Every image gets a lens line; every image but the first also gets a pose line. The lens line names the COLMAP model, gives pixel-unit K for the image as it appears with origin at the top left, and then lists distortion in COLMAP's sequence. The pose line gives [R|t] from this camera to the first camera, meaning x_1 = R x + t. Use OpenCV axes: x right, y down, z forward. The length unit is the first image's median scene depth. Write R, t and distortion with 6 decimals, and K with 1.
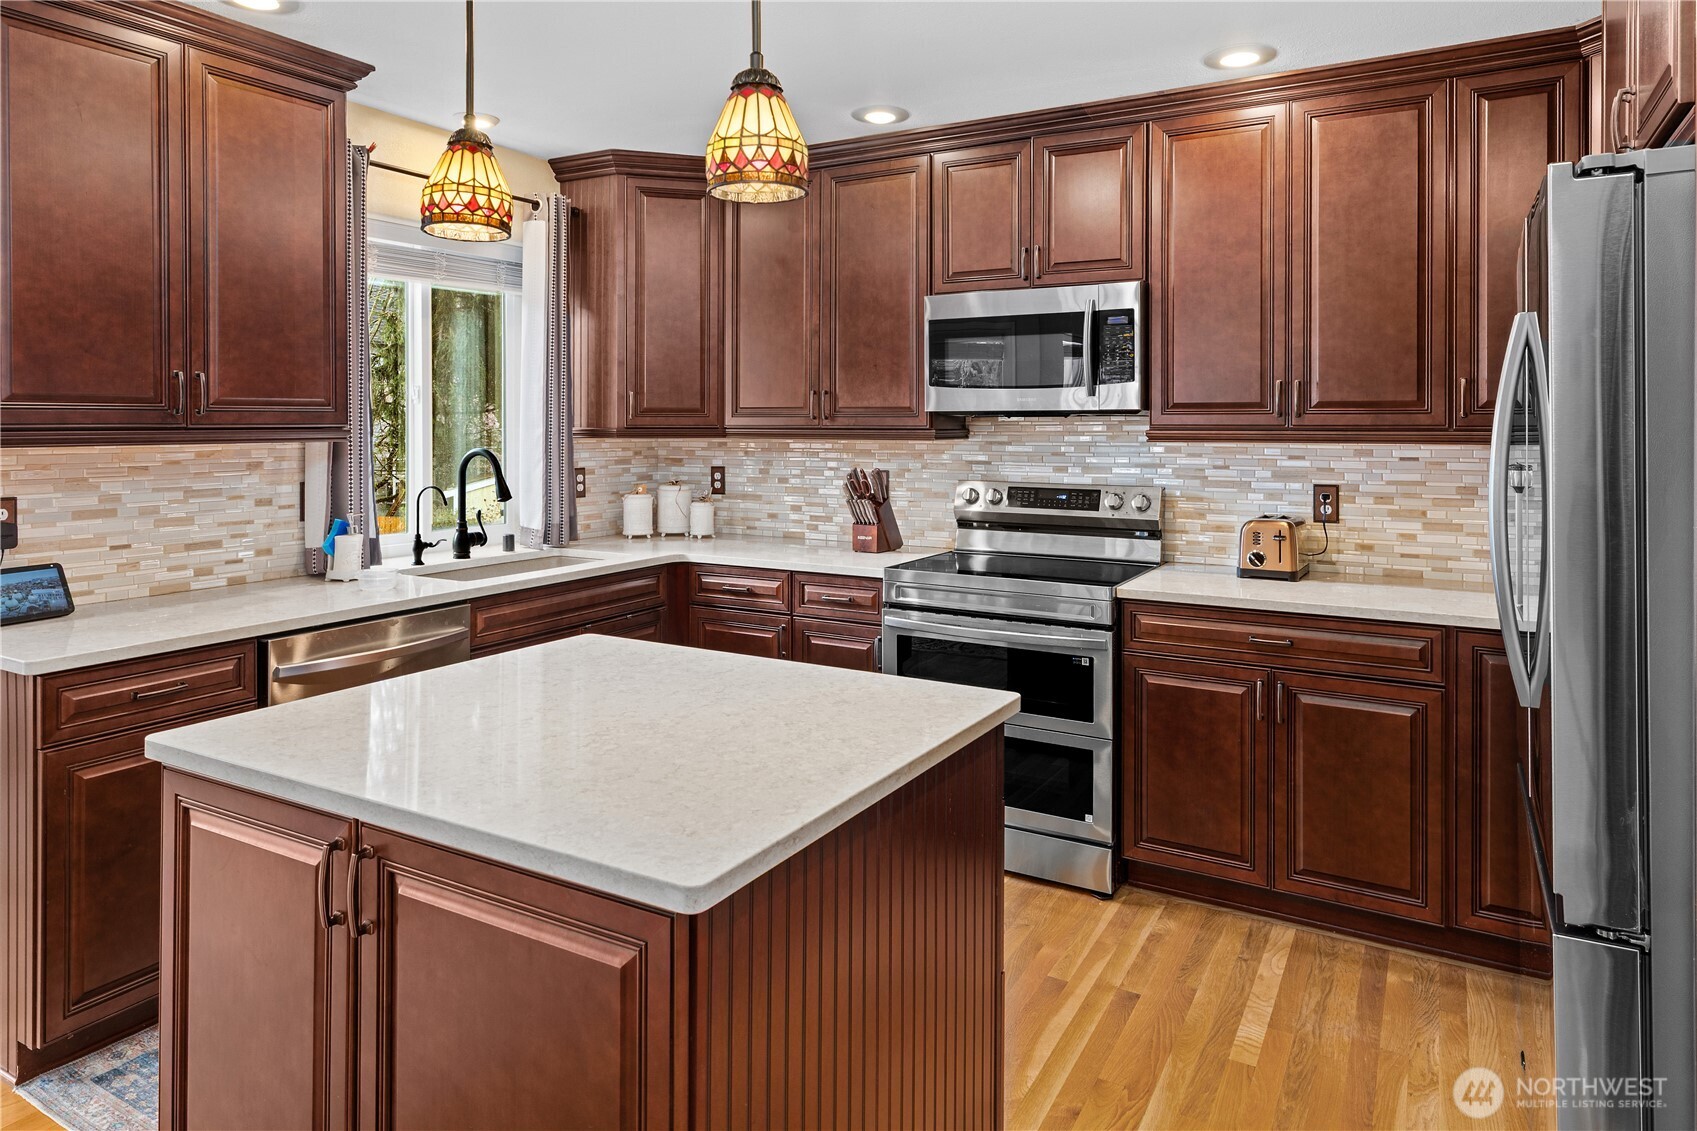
lens RADIAL K [[1055.4, 0, 840.3], [0, 1055.4, 428.4], [0, 0, 1]] dist [0.005695, -0.001472]
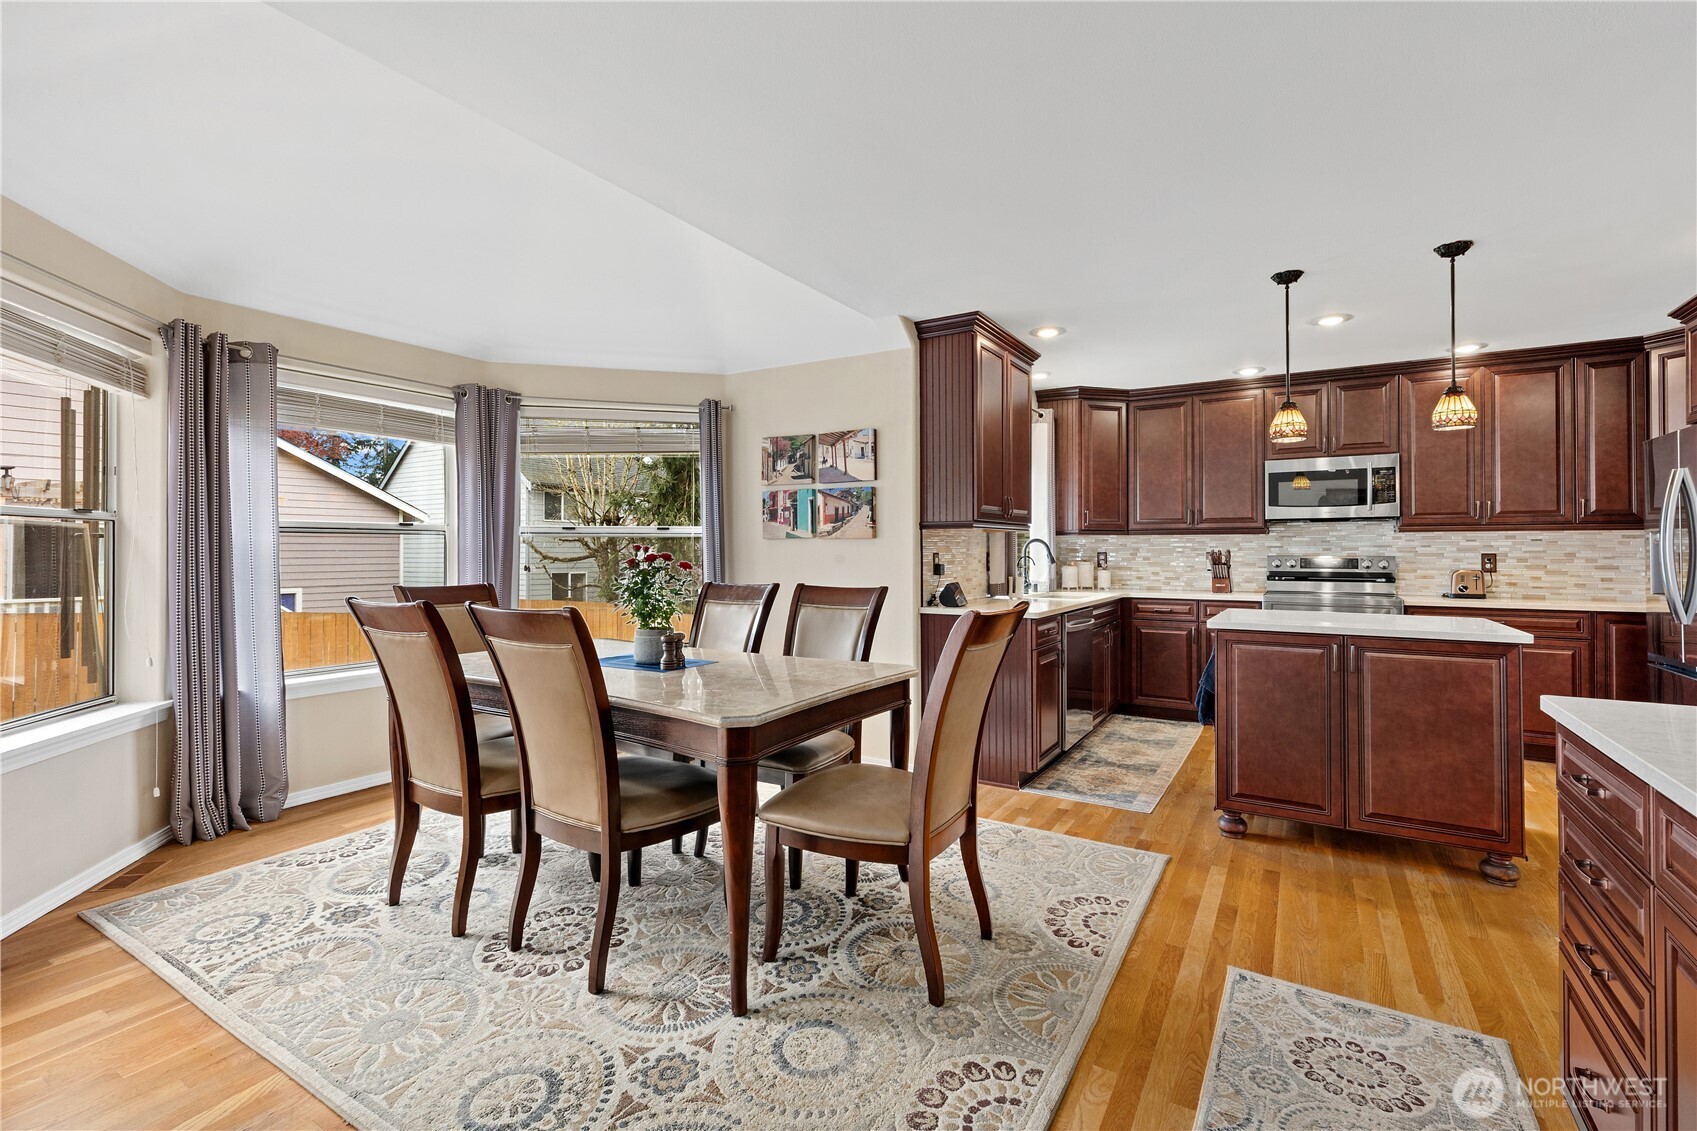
lens RADIAL K [[767.1, 0, 838.5], [0, 767.1, 543.9], [0, 0, 1]] dist [0.000549, 0.000582]
pose [[0.999571, -0.001943, -0.029211, -0.743215], [0.001553, 0.999909, -0.013369, 0.052842], [0.029234, 0.013318, 0.999484, -0.503714]]
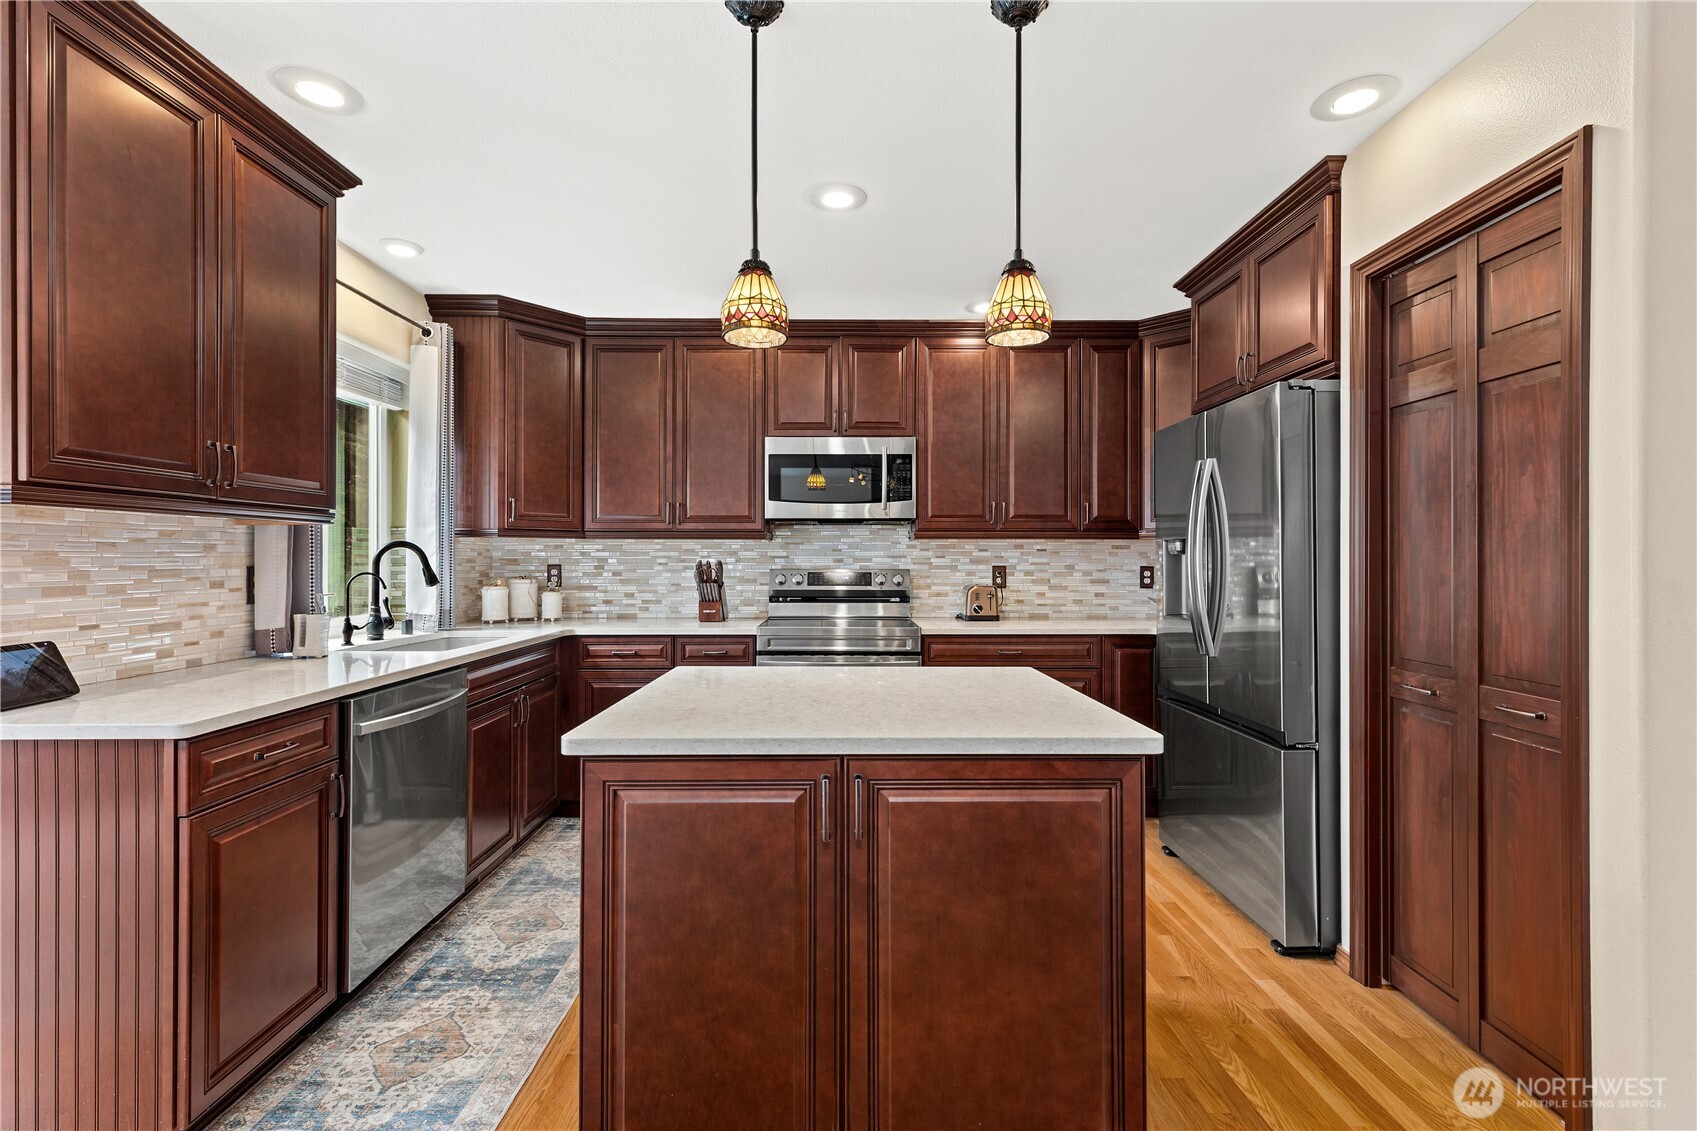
lens RADIAL K [[767.1, 0, 850.8], [0, 767.1, 561.1], [0, 0, 1]] dist [0.000549, 0.000582]
pose [[0.858694, -0.000805, 0.512487, -0.383589], [0.003005, 0.999989, -0.003465, 0.049427], [-0.512479, 0.004516, 0.858688, 0.060256]]
